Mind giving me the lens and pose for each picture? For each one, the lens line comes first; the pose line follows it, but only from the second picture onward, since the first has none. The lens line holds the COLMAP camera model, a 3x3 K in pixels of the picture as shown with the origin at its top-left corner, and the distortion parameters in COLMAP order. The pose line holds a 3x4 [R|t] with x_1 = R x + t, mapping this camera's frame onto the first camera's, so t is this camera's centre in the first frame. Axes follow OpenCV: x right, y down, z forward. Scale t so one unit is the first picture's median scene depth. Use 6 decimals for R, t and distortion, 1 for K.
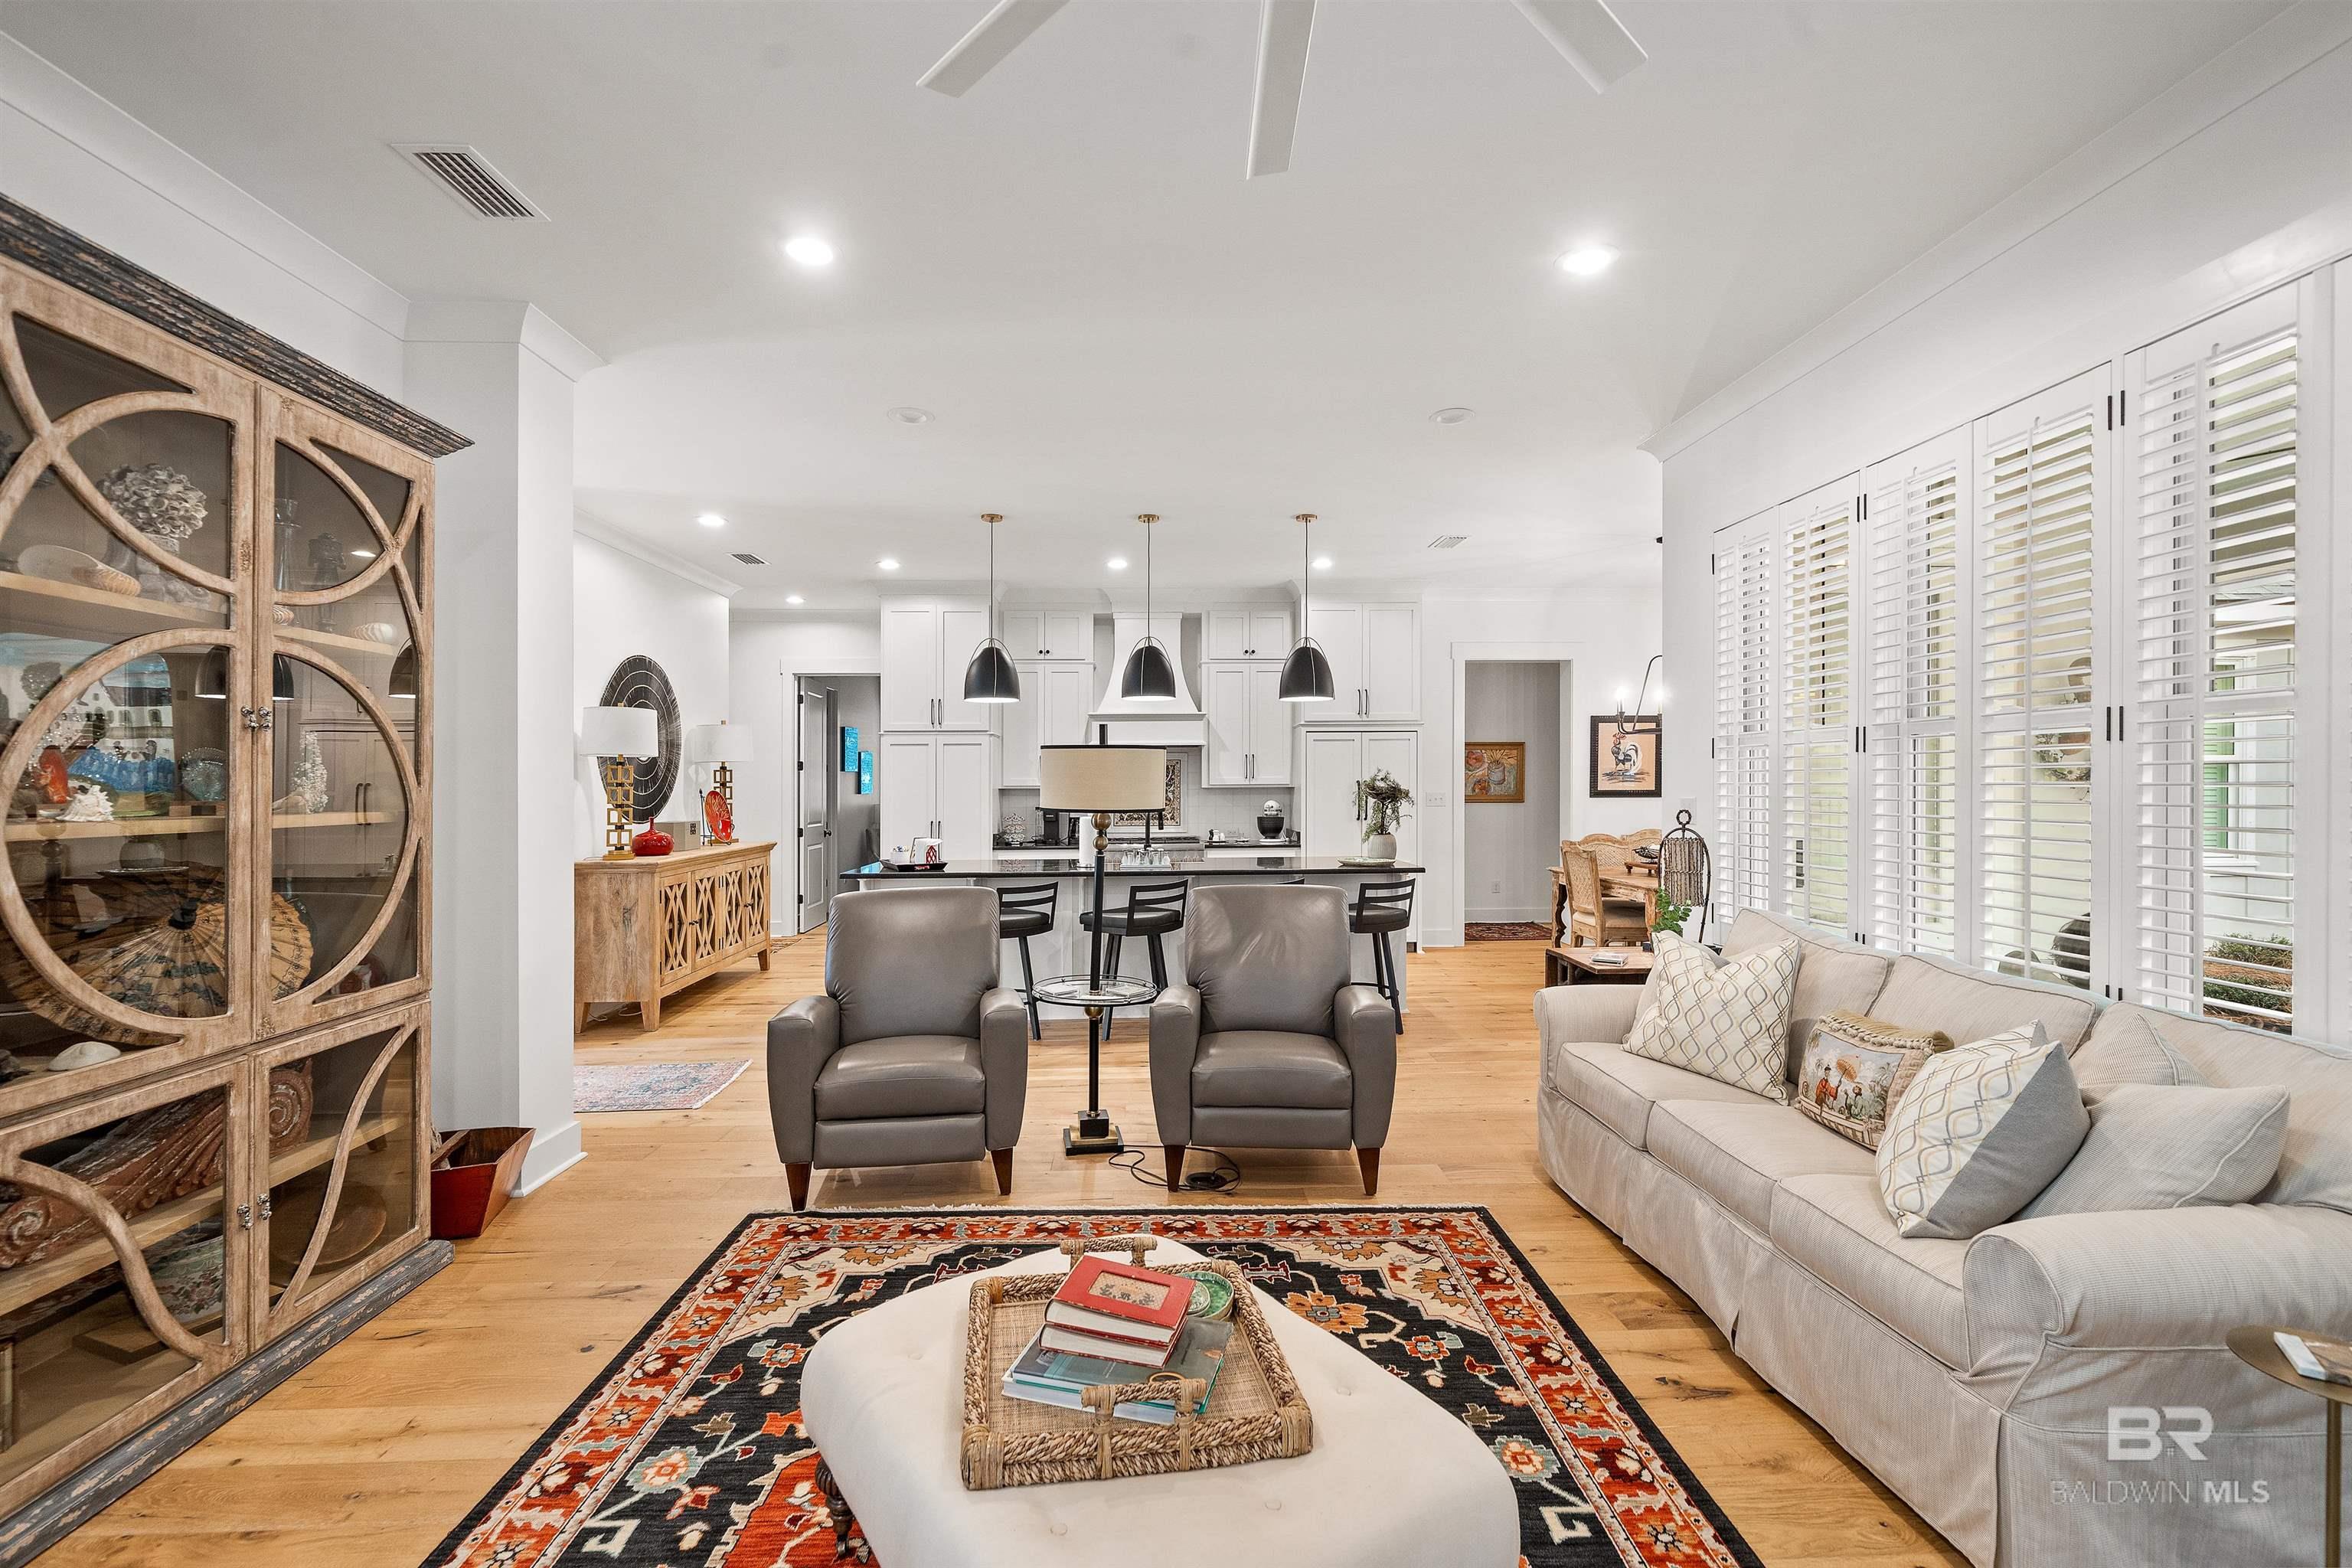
lens RADIAL K [[1032.9, 0, 1181.8], [0, 1032.9, 780.3], [0, 0, 1]] dist [-0.003224, 0.000357]
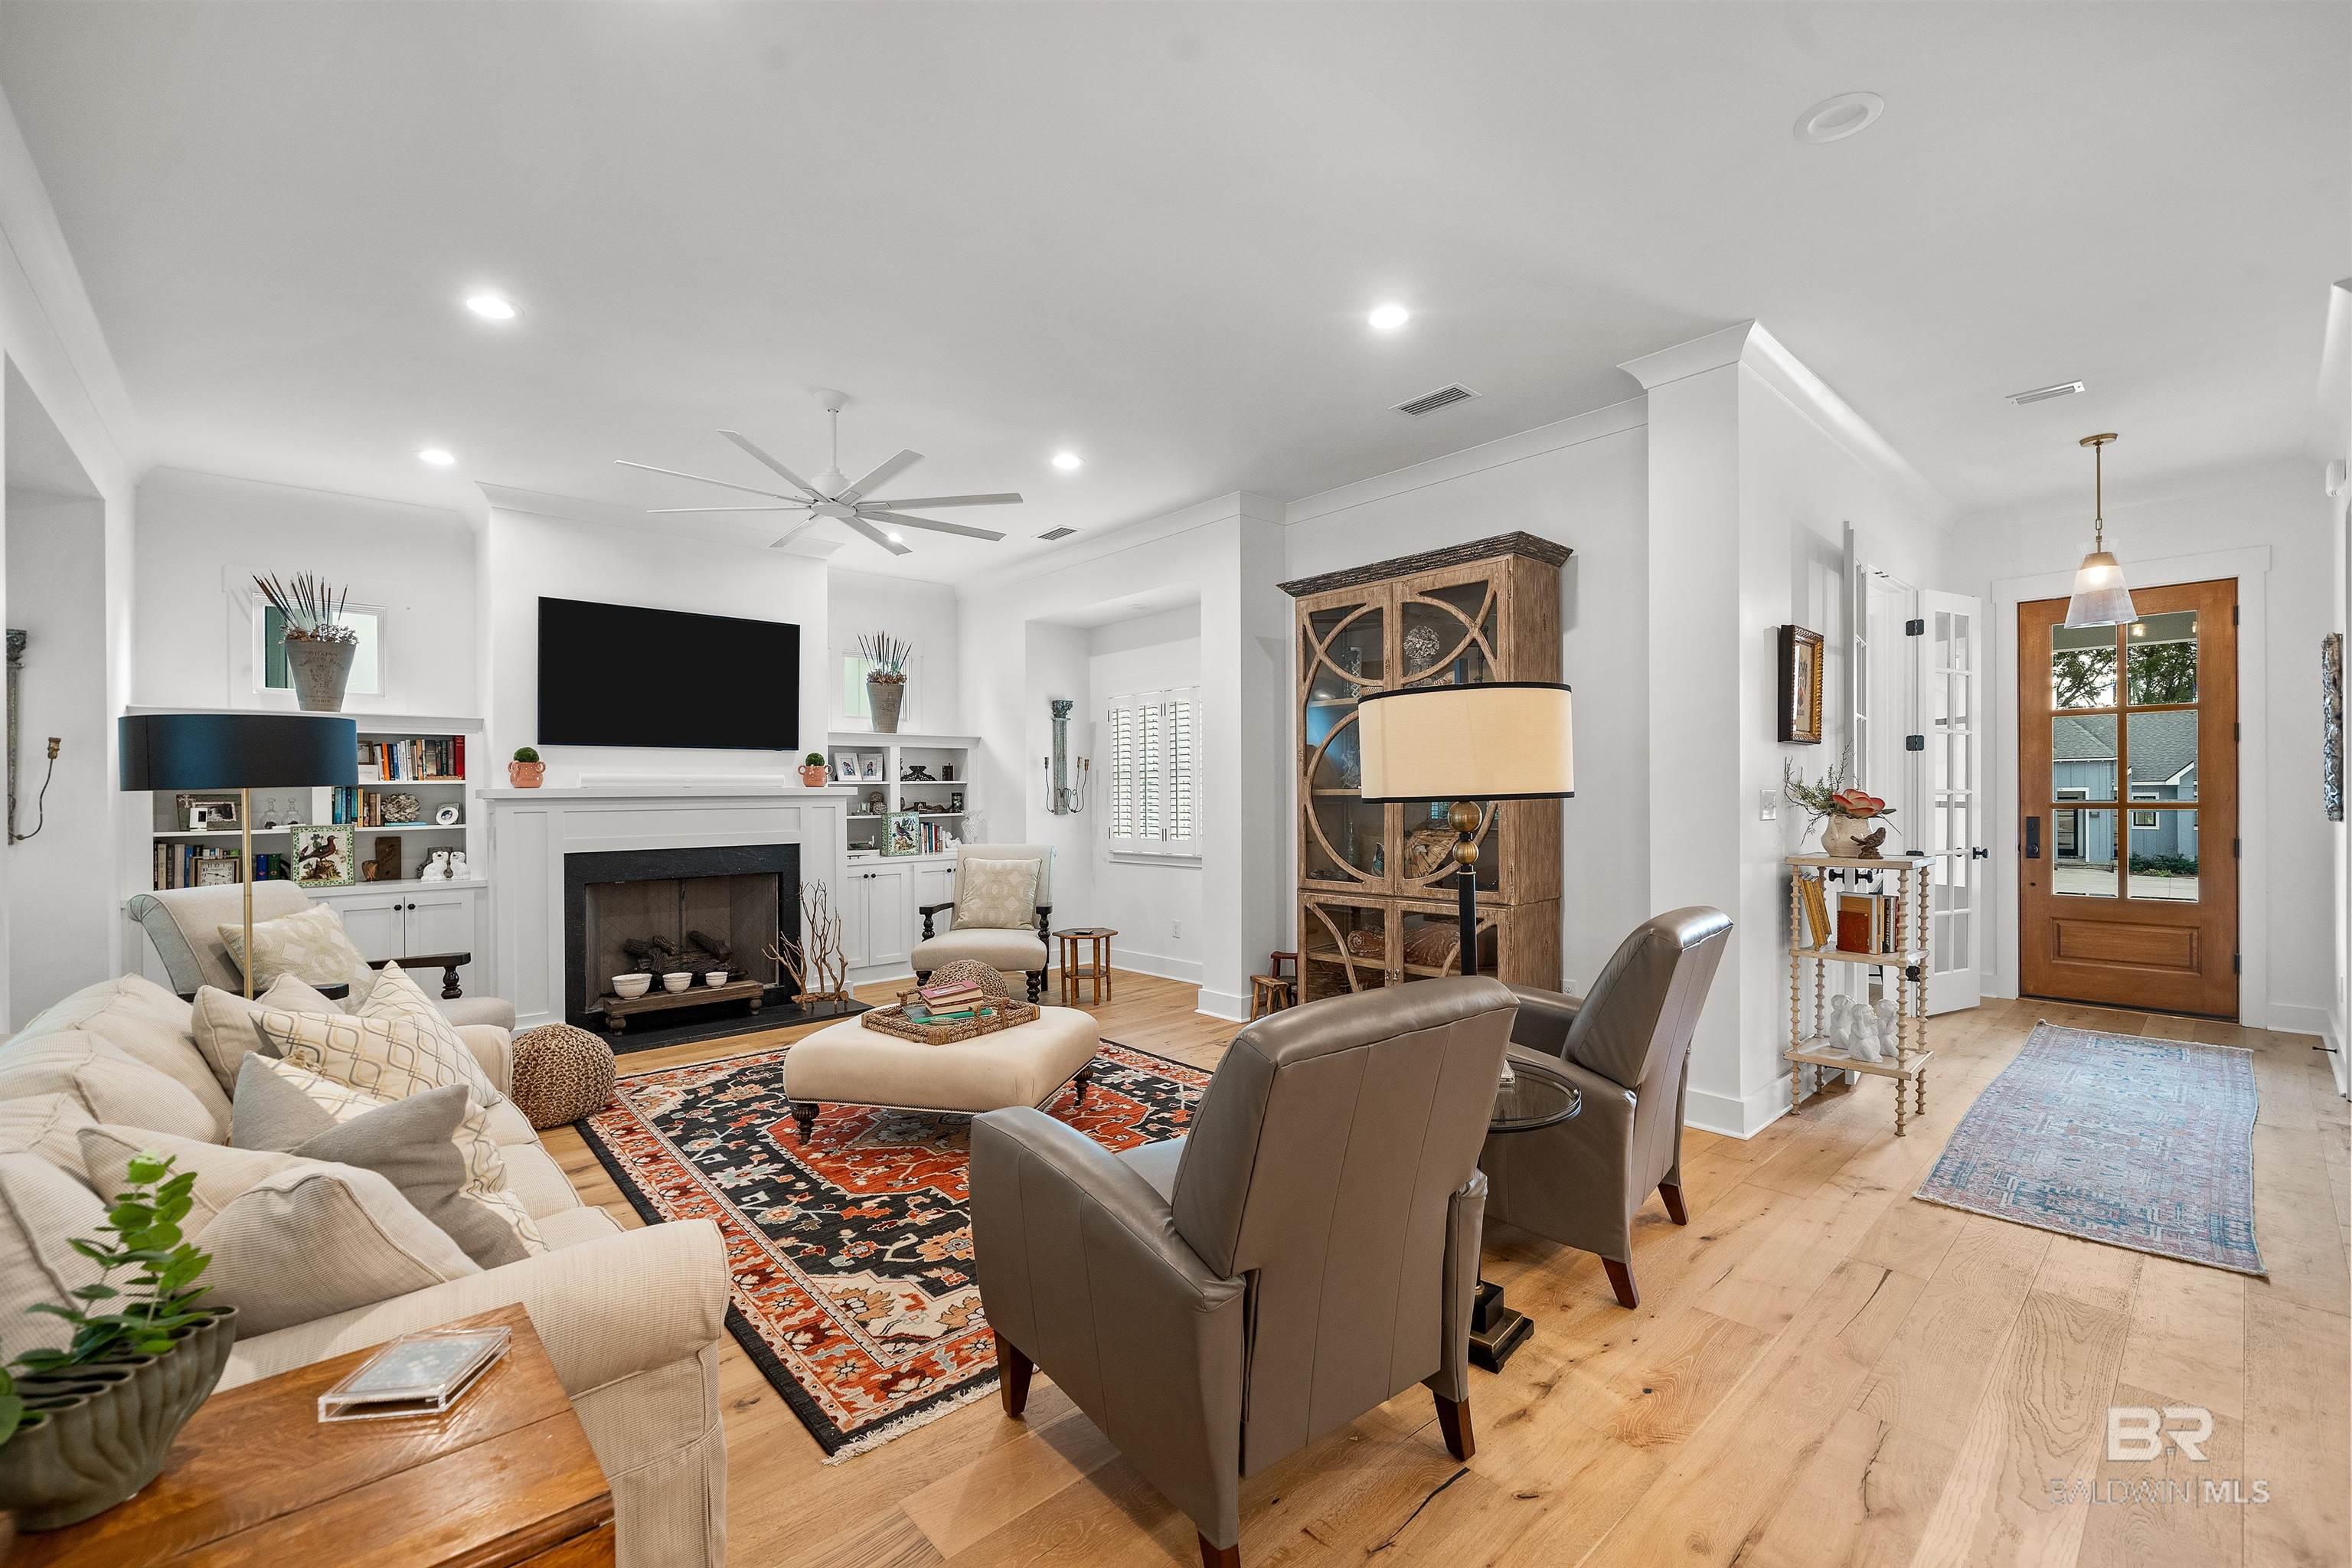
lens RADIAL K [[966.7, 0, 1175.2], [0, 966.7, 779.2], [0, 0, 1]] dist [-0.002202, 0.001572]
pose [[-0.771086, 0.009289, -0.636663, 0.666748], [0.024099, 0.999603, -0.014603, 0.031904], [0.636275, -0.026603, -0.771004, 2.123590]]
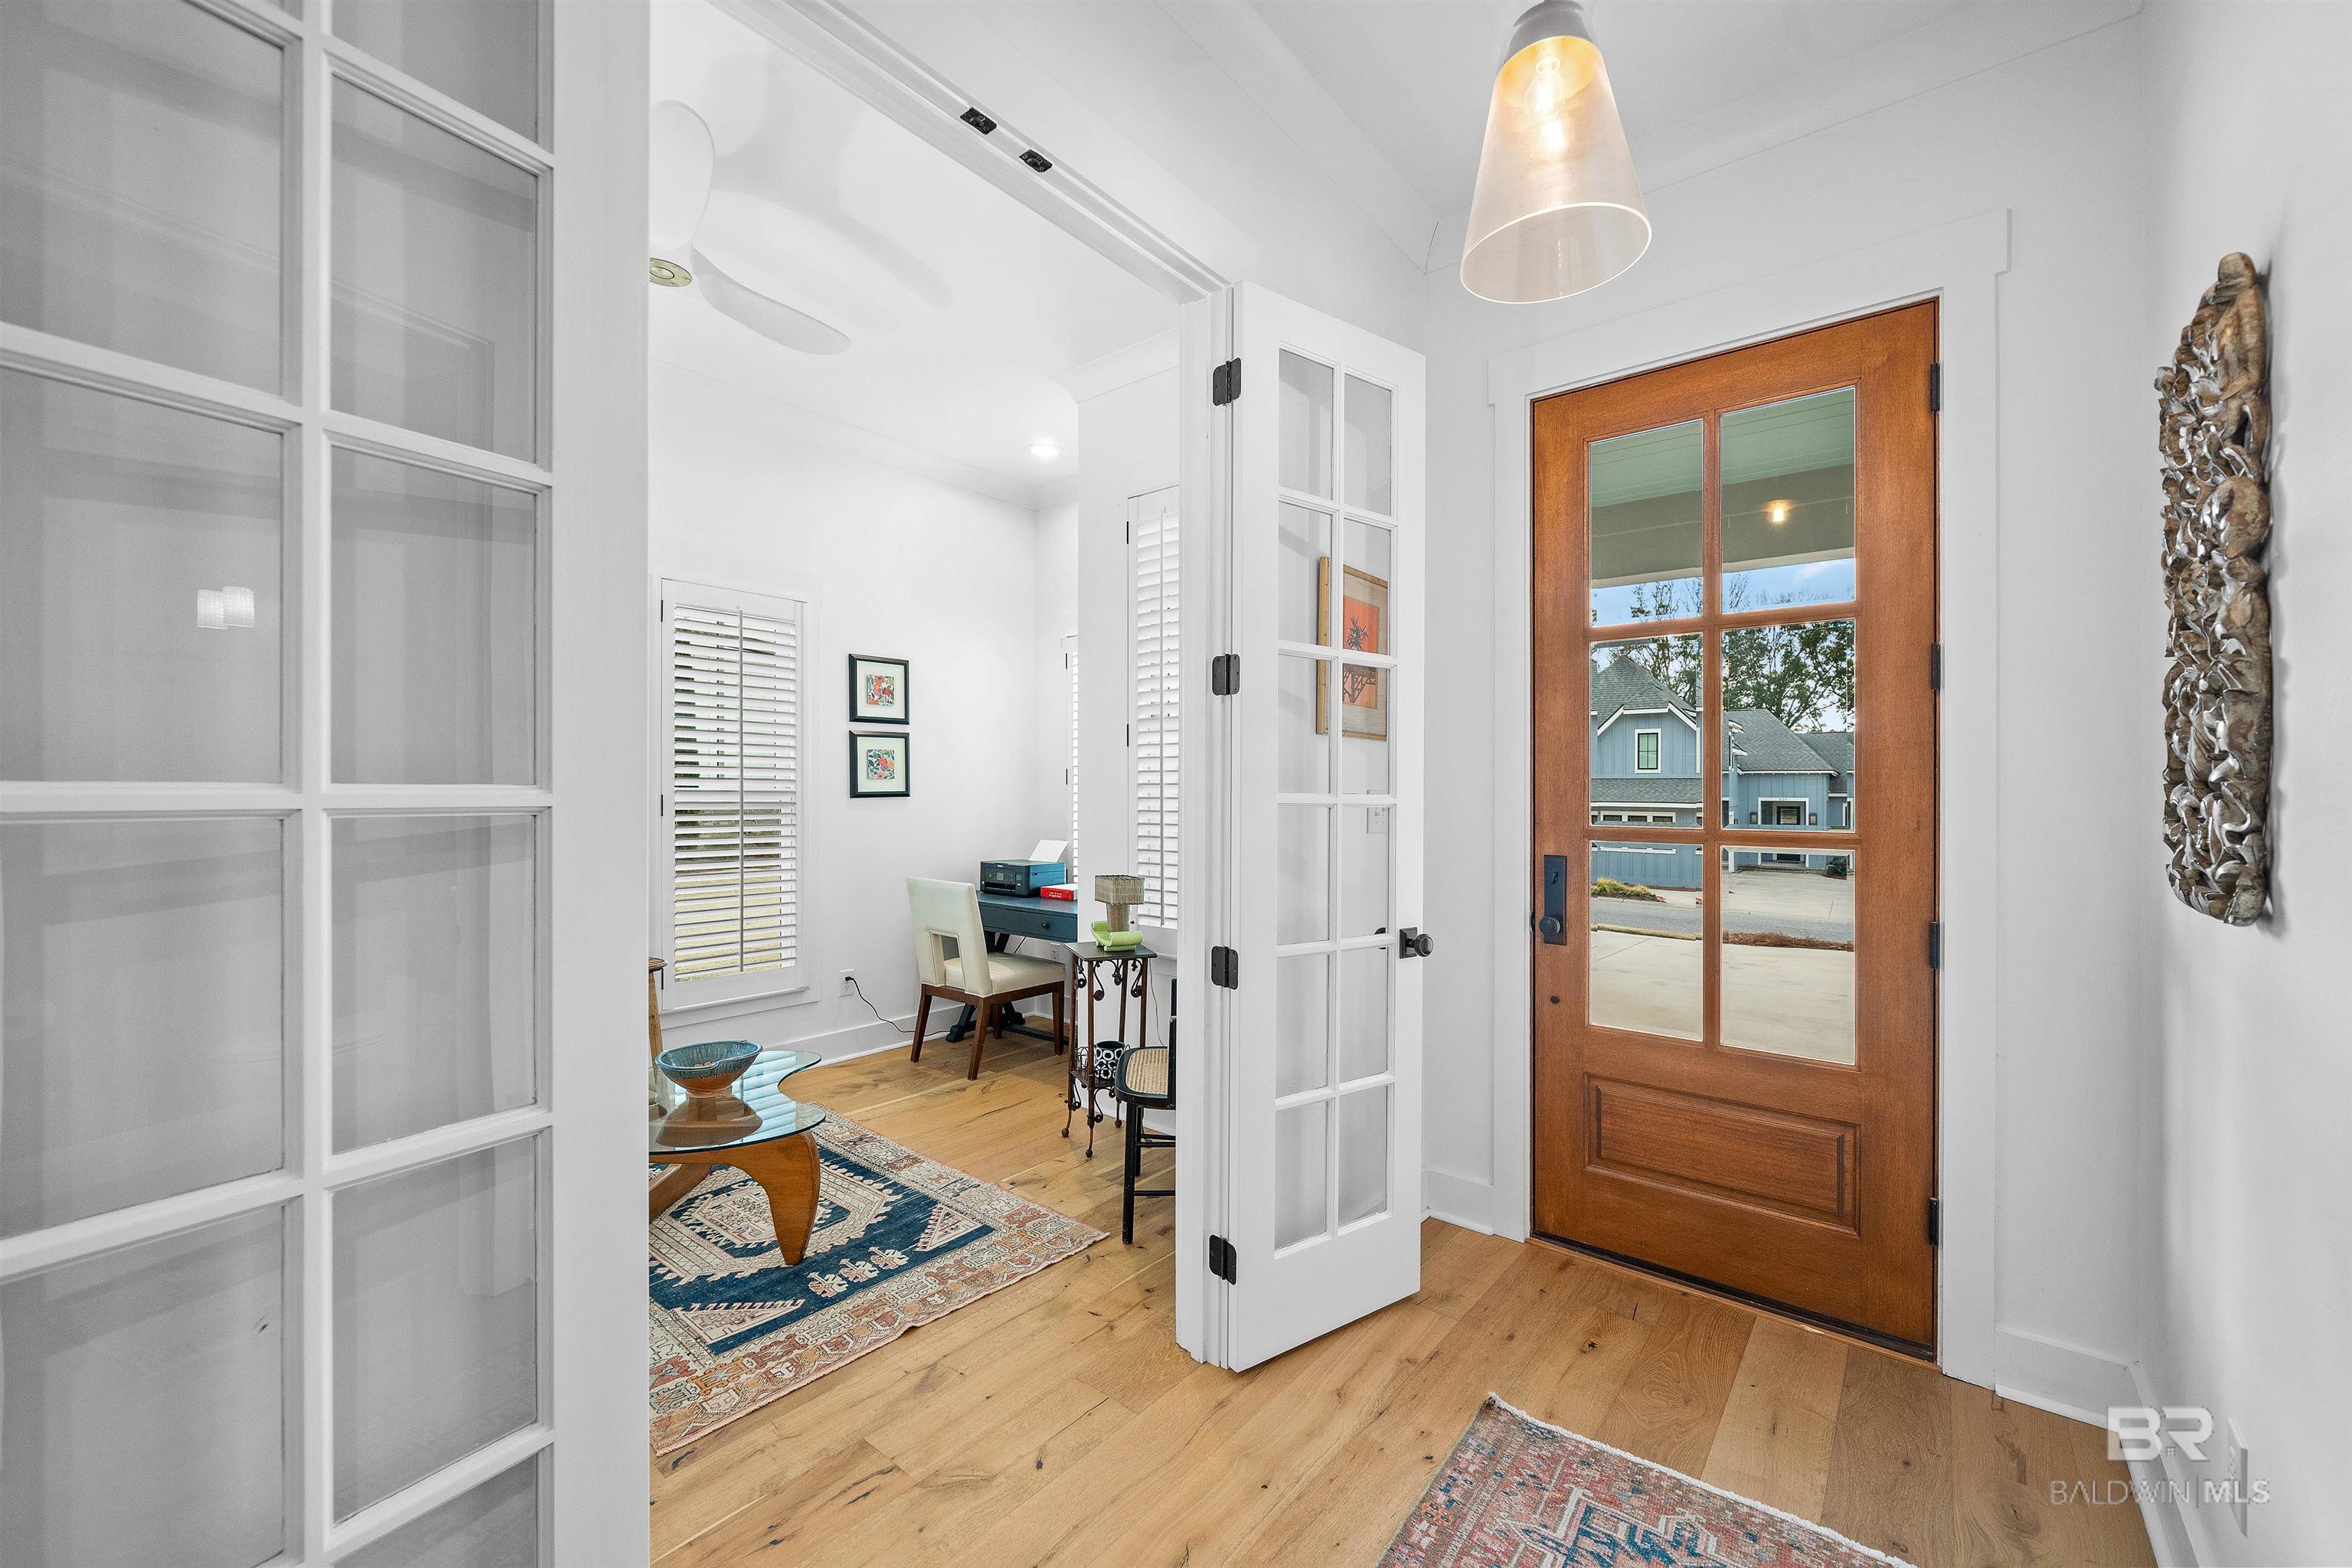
lens RADIAL K [[966.7, 0, 1135.7], [0, 966.7, 762.0], [0, 0, 1]] dist [-0.002202, 0.001572]
pose [[-0.670360, -0.015006, -0.741884, -1.415515], [0.008702, 0.999568, -0.028081, 0.061294], [0.741985, -0.025280, -0.669940, 2.016530]]
